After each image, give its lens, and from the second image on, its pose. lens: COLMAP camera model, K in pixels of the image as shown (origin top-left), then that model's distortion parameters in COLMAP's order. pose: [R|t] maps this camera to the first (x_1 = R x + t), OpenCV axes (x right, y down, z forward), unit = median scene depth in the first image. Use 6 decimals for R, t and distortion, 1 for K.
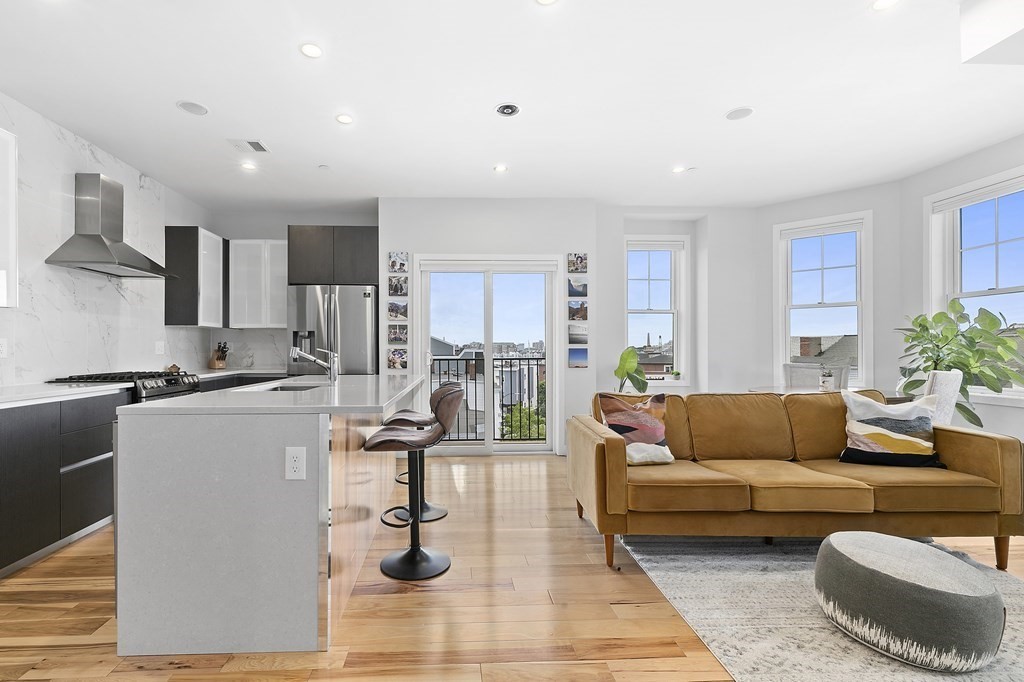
lens RADIAL K [[489.4, 0, 474.5], [0, 489.4, 346.8], [0, 0, 1]] dist [-0.000907, 0.000236]
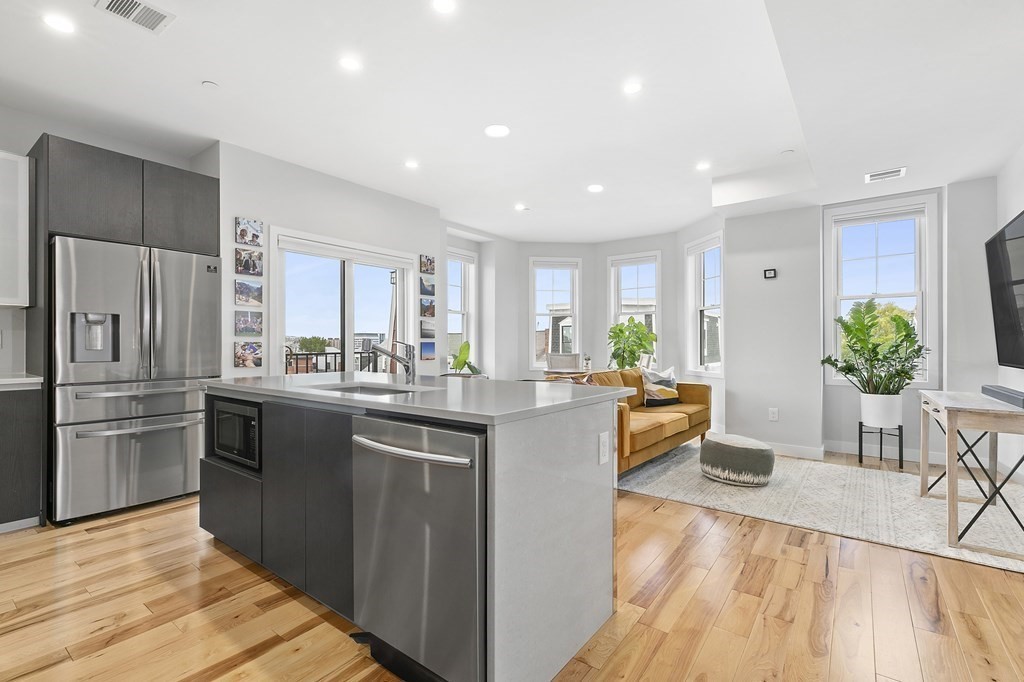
lens RADIAL K [[454.3, 0, 535.3], [0, 454.3, 342.8], [0, 0, 1]] dist [-0.000262, -0.003892]
pose [[0.609265, 0.002970, 0.792961, -0.560217], [-0.003513, 0.999993, -0.001047, 0.005635], [-0.792959, -0.002148, 0.609271, 0.233972]]
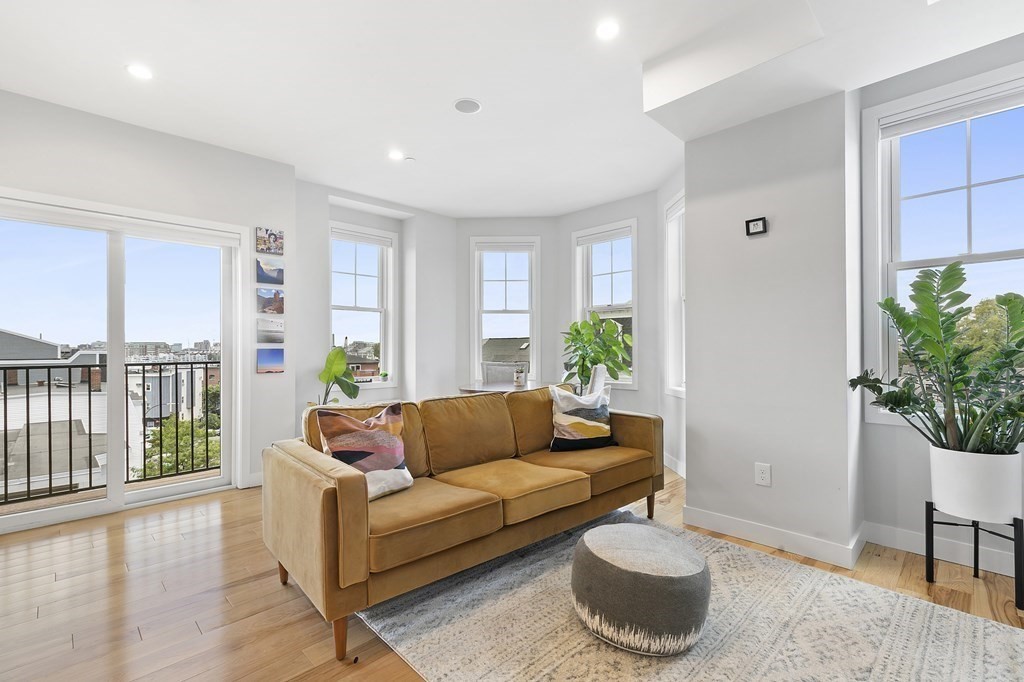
lens RADIAL K [[454.3, 0, 534.6], [0, 454.3, 347.0], [0, 0, 1]] dist [-0.000262, -0.003892]
pose [[0.723678, 0.000976, 0.690137, 0.017895], [0.000070, 0.999999, -0.001488, 0.002428], [-0.690138, 0.001125, 0.723677, 0.211281]]
